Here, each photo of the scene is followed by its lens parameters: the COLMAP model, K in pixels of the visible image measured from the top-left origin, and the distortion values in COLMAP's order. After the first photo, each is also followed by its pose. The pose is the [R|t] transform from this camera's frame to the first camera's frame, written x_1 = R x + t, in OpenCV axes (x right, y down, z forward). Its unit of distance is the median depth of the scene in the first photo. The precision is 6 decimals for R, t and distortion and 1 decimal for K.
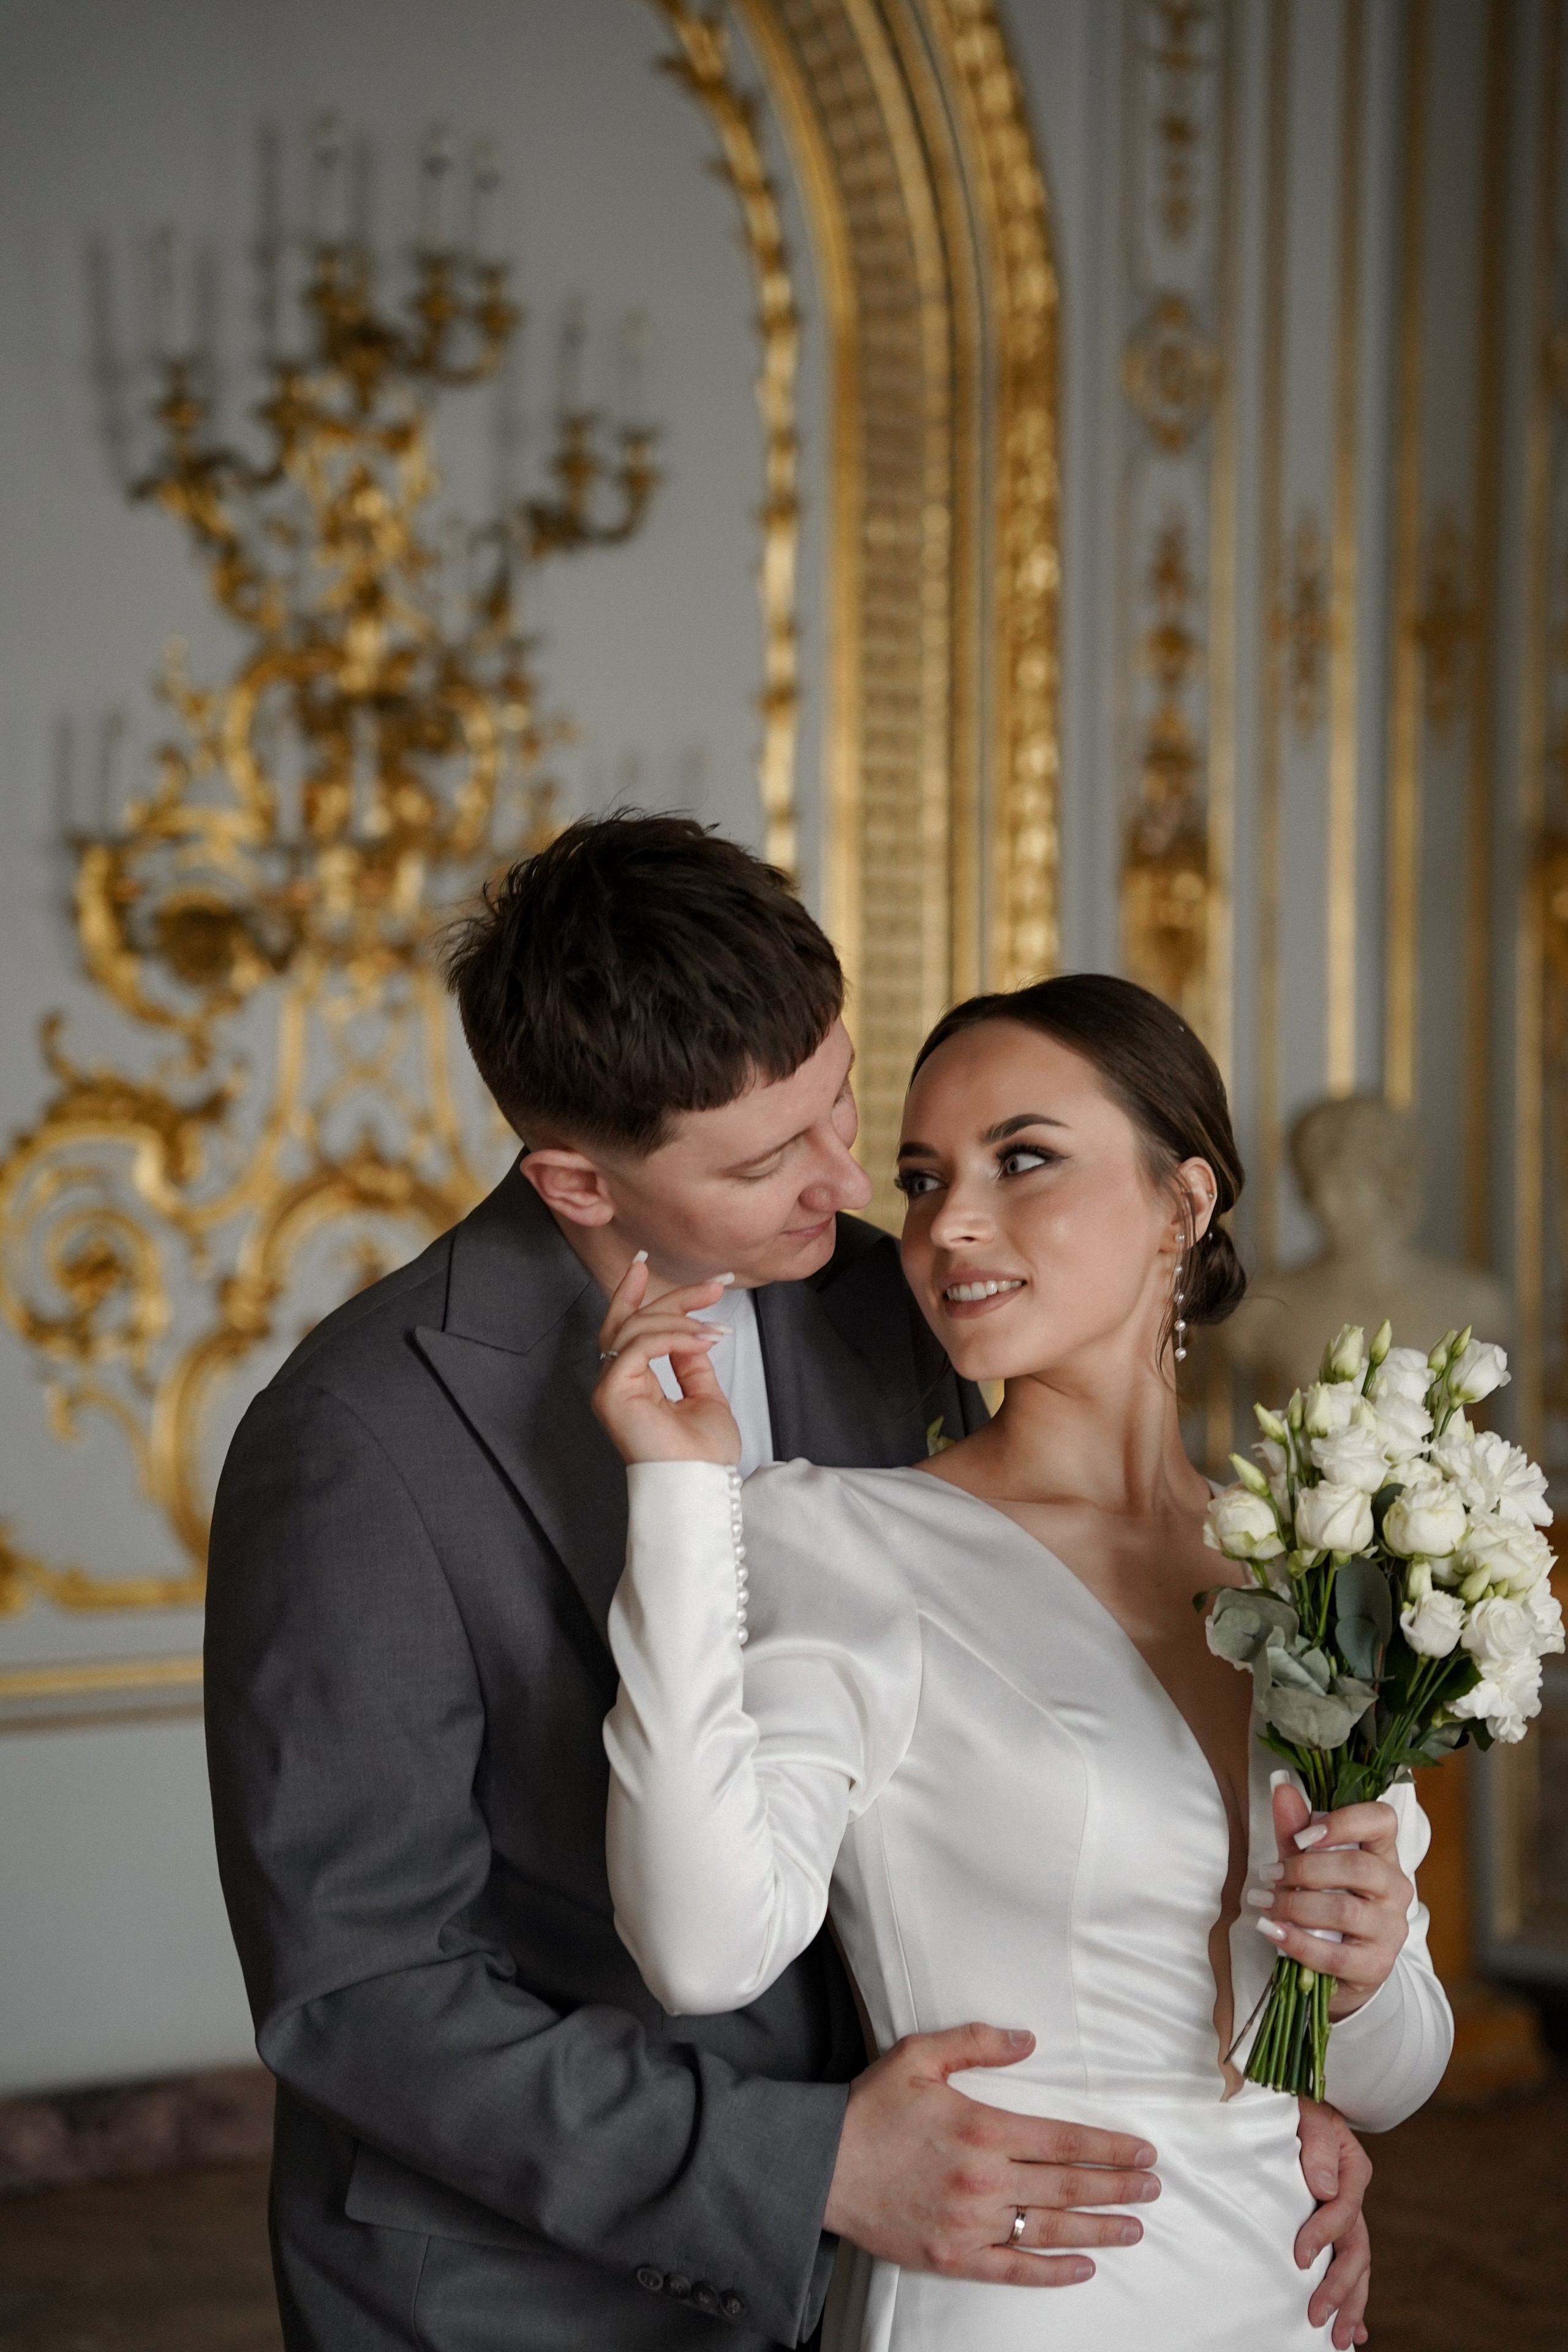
lens RADIAL K [[4629.6, 0, 792.1], [0, 4629.6, 1176.7], [0, 0, 1]] dist [0.448280, 0.000000]
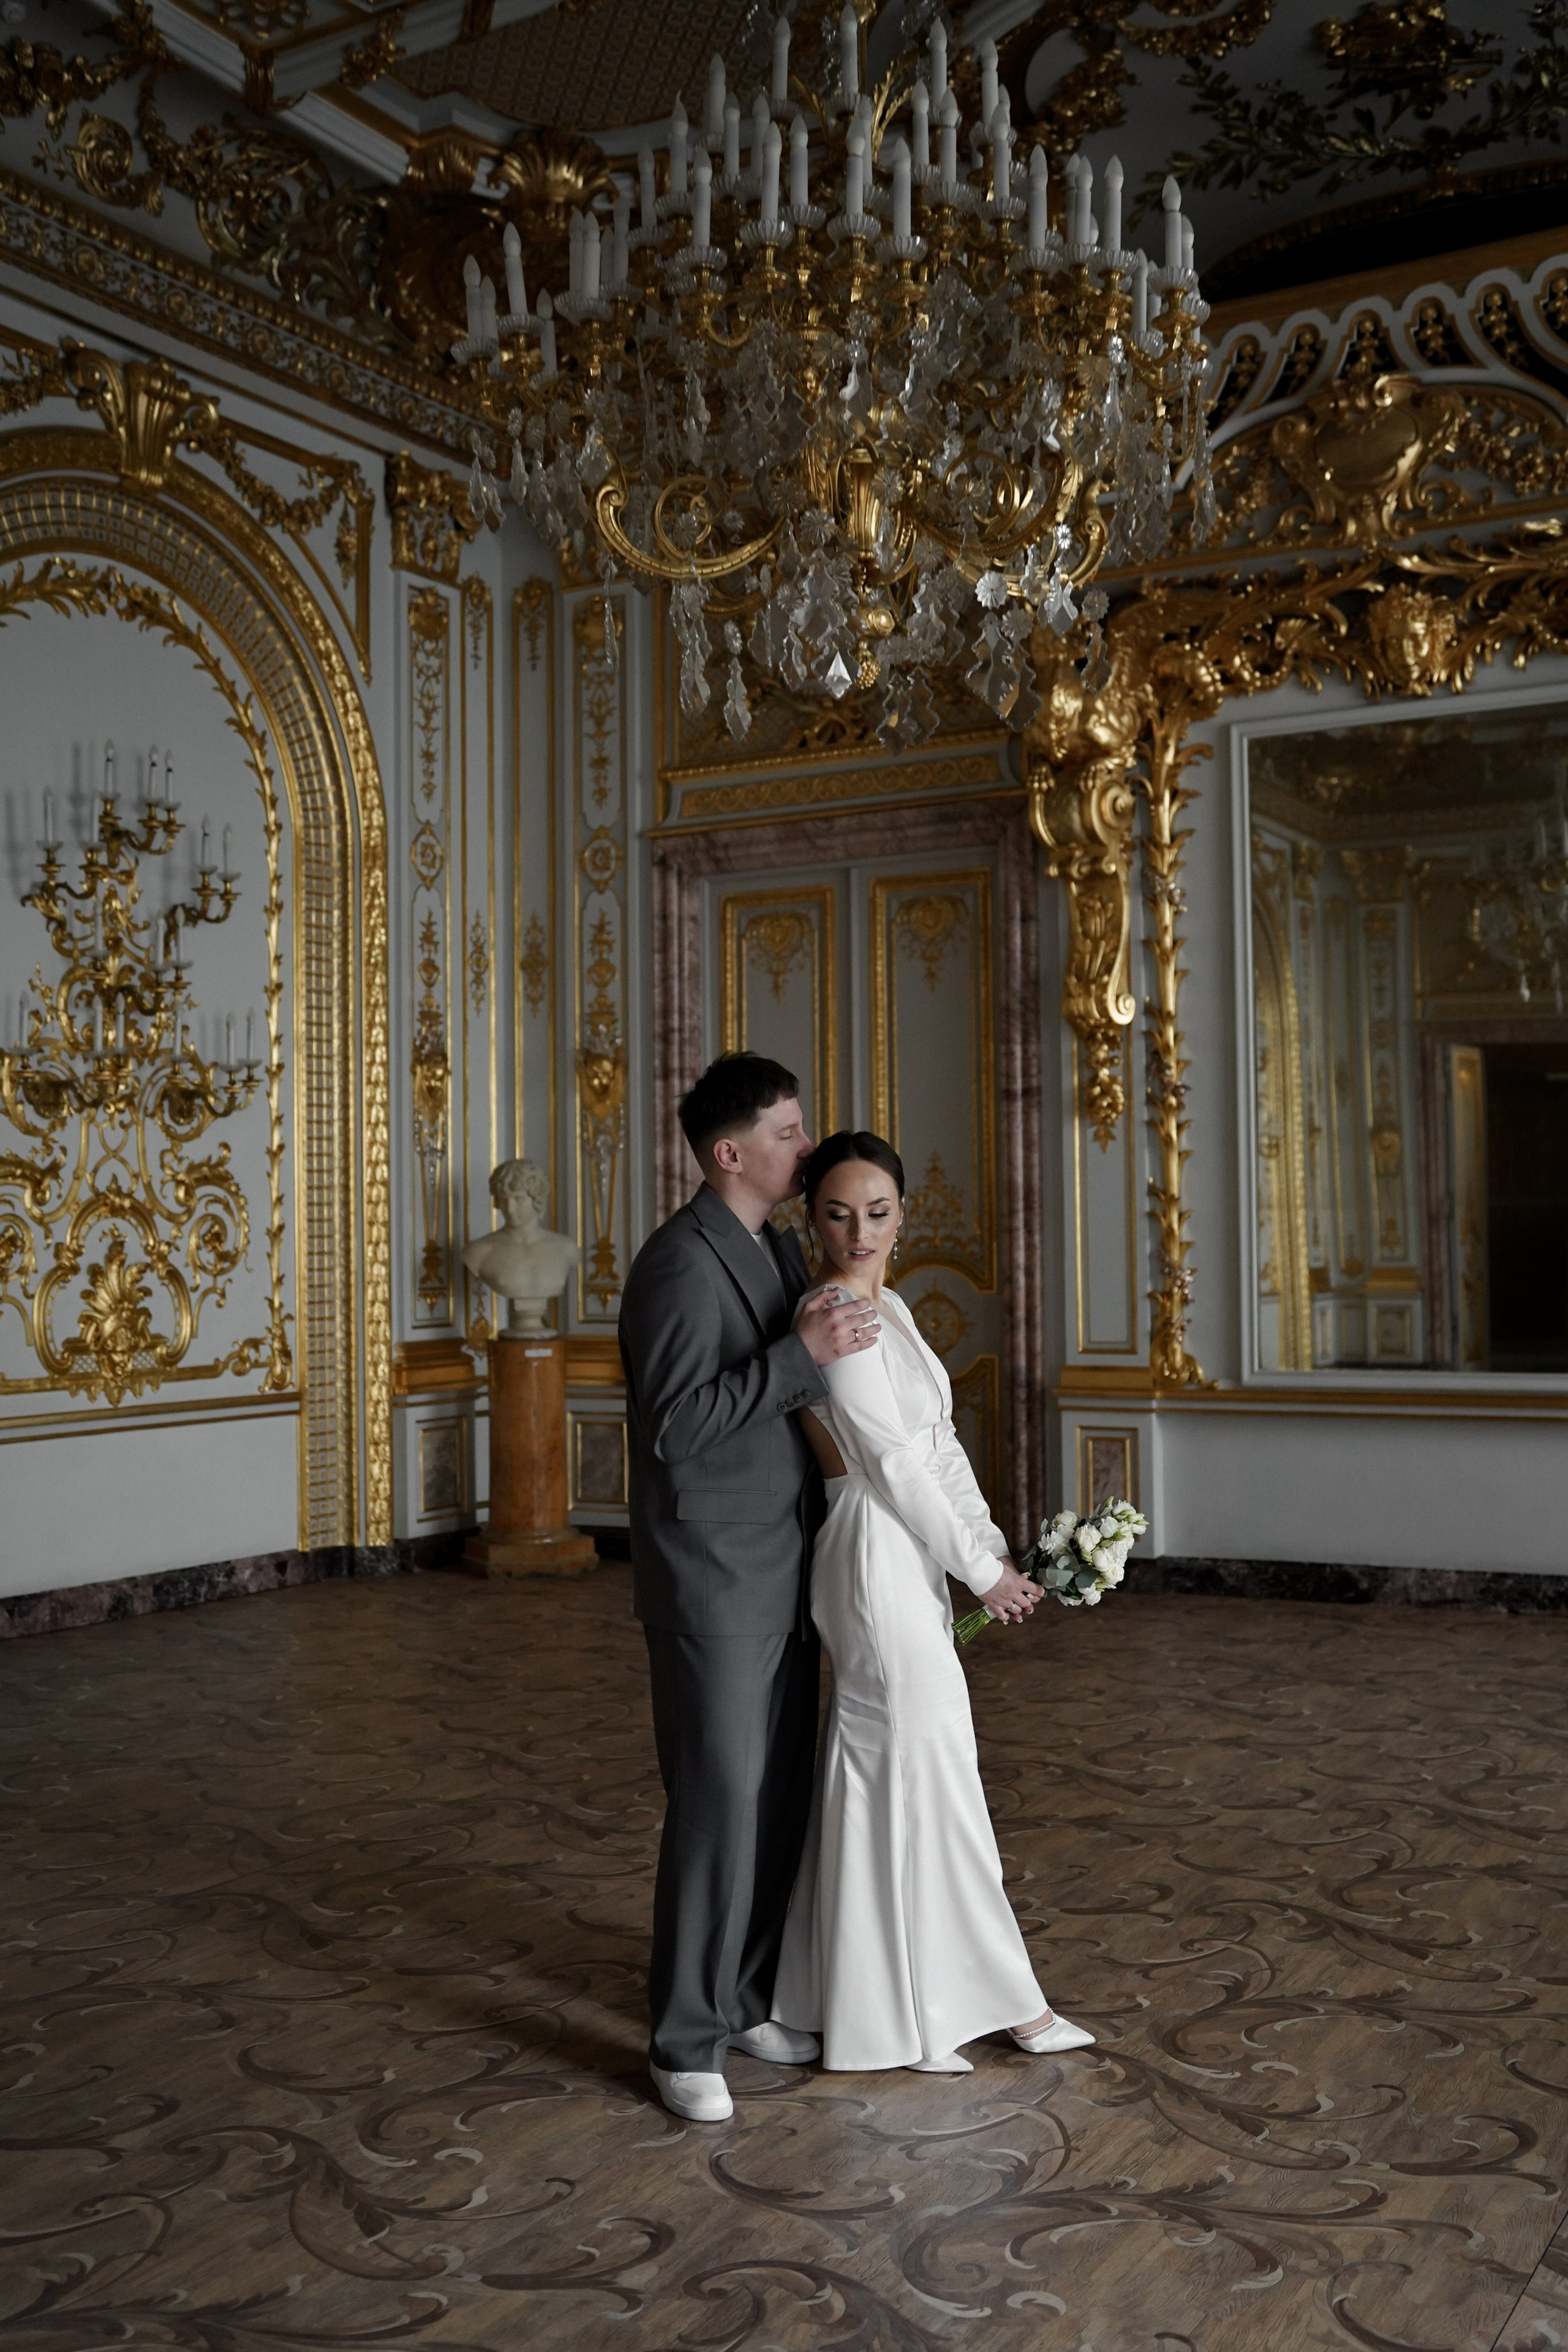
lens RADIAL K [[2295.3, 0, 738.2], [0, 2295.3, 1186.3], [0, 0, 1]] dist [-0.046244, 0.000000]
pose [[0.944603, -0.007782, 0.328123, -0.173500], [0.009074, 0.999956, -0.002406, -0.001352], [-0.328090, 0.005250, 0.944632, -0.151575]]
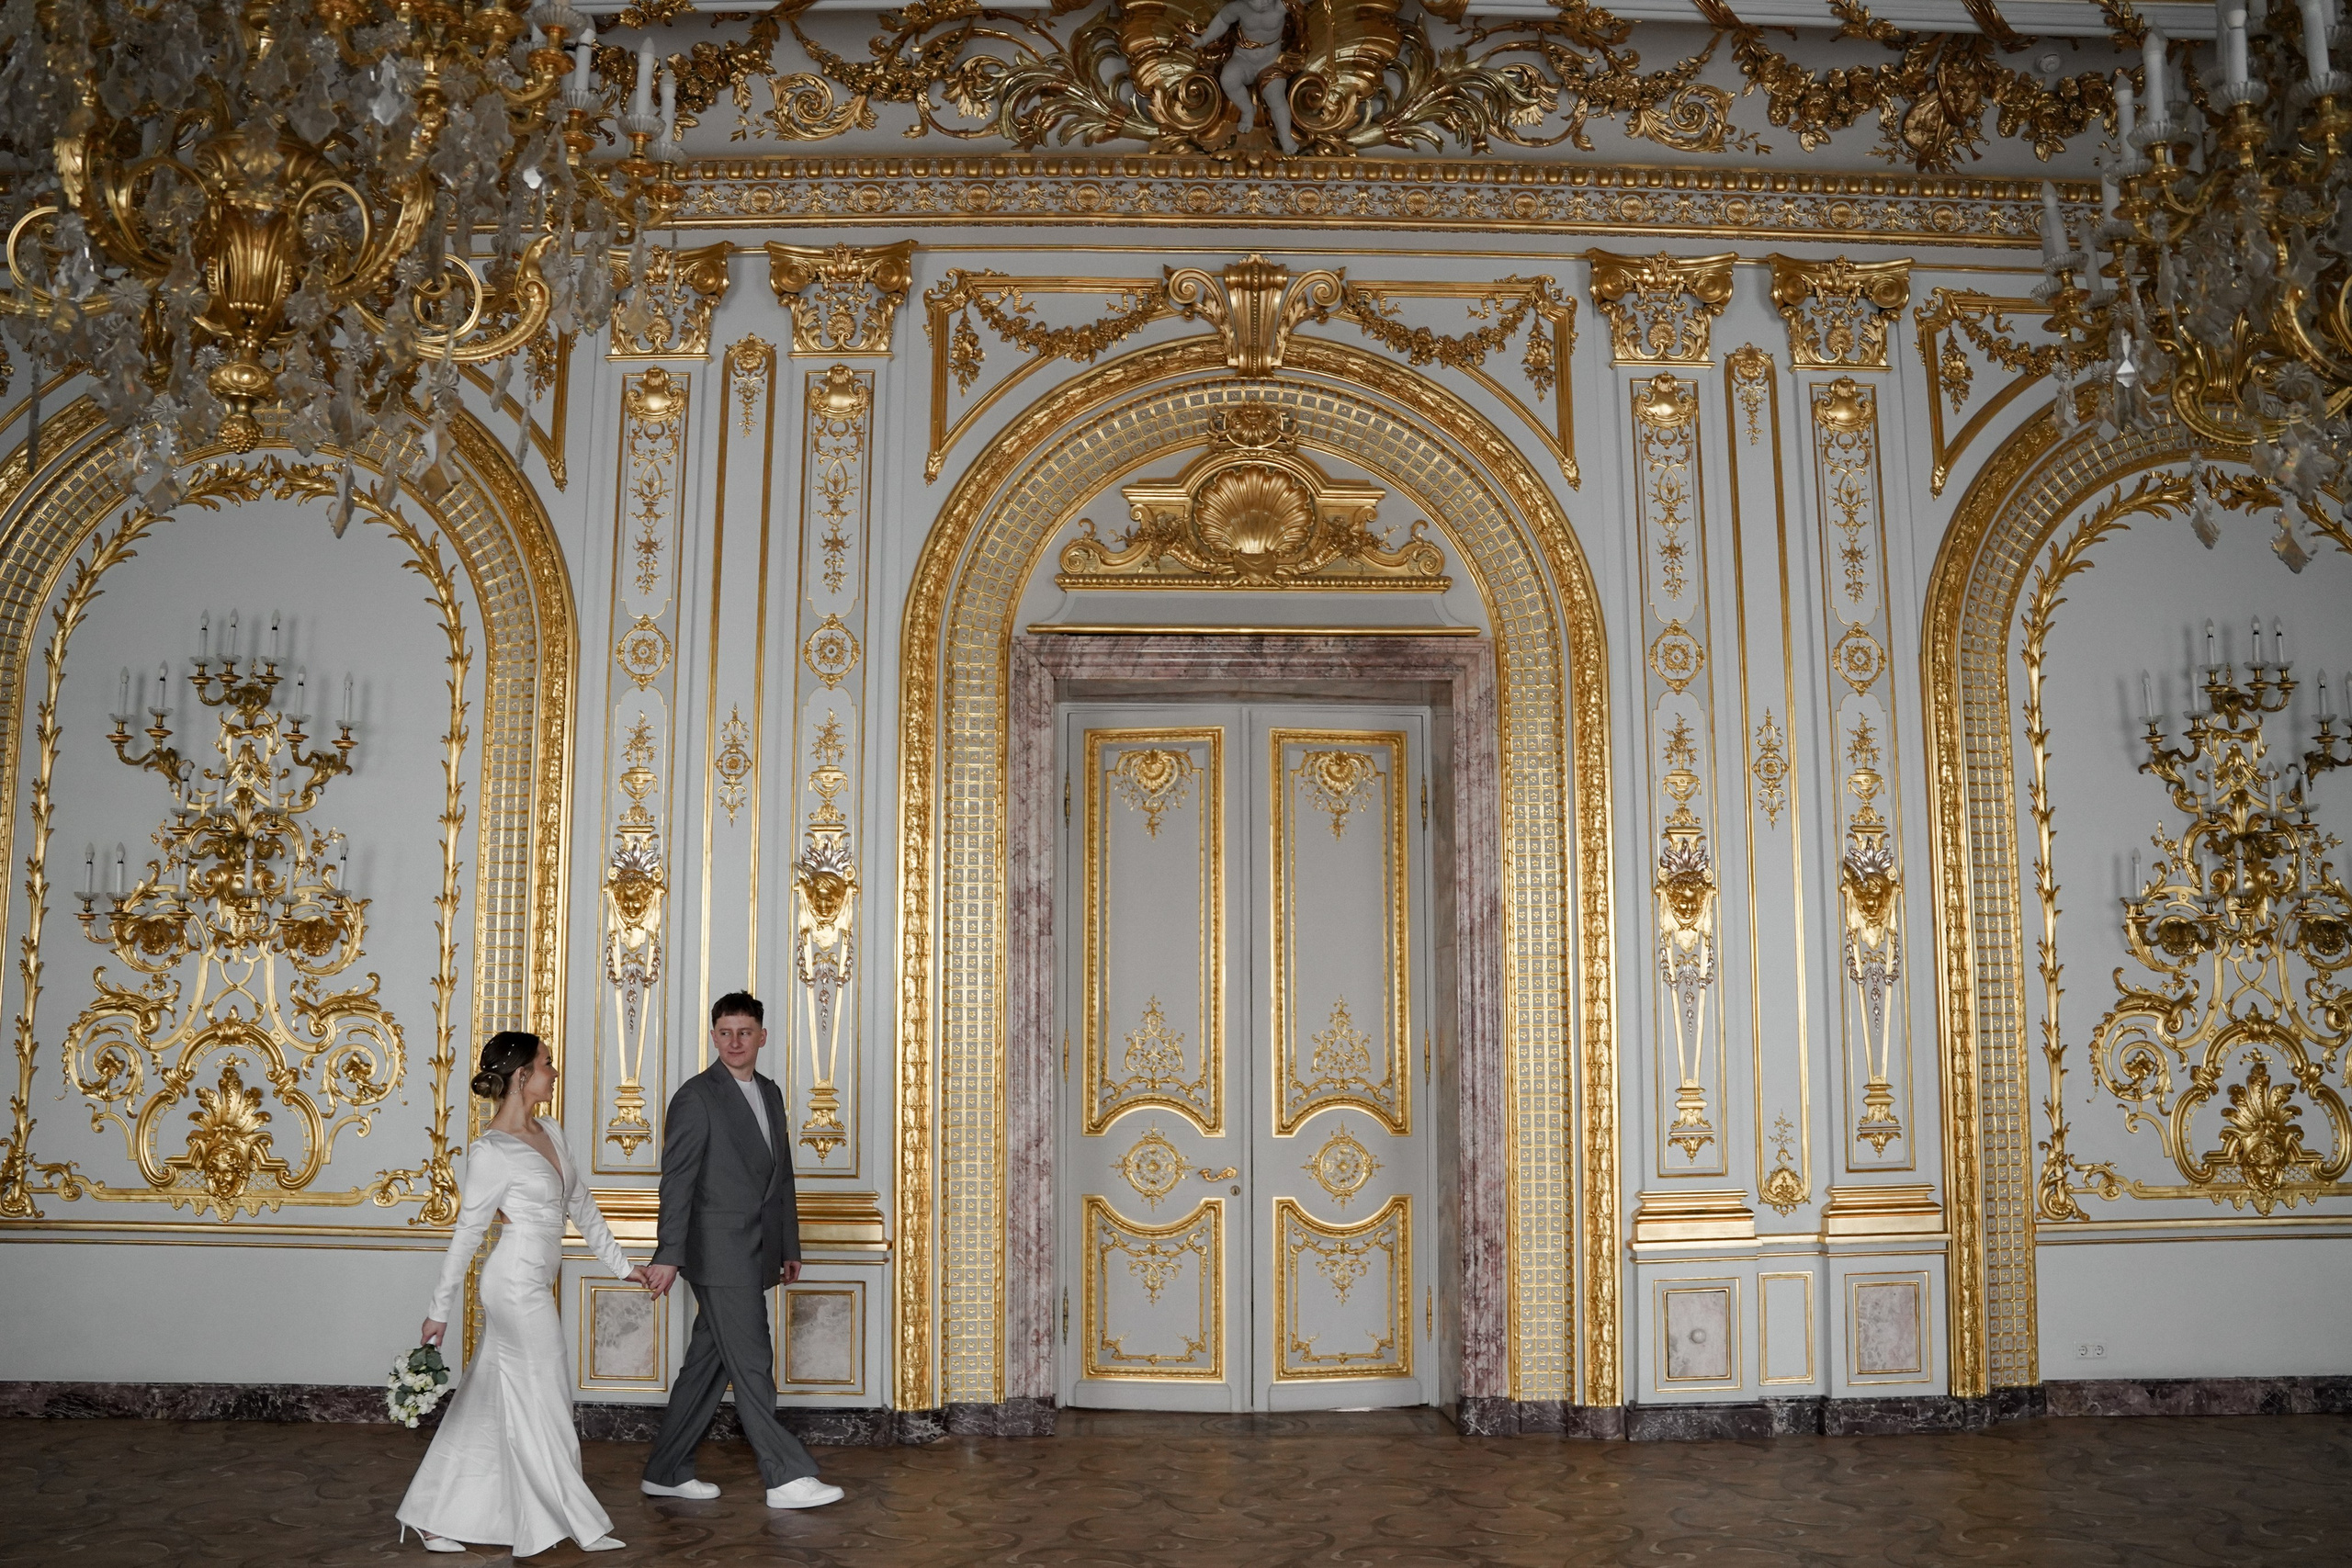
lens RADIAL K [[1873.0, 0, 1192.4], [0, 1873.0, 815.3], [0, 0, 1]] dist [-0.191914, 0.153764]
pose [[0.782027, -0.082591, -0.617748, 0.063214], [0.013438, 0.993185, -0.115775, -0.009969], [0.623100, 0.082238, 0.777807, -0.107850]]
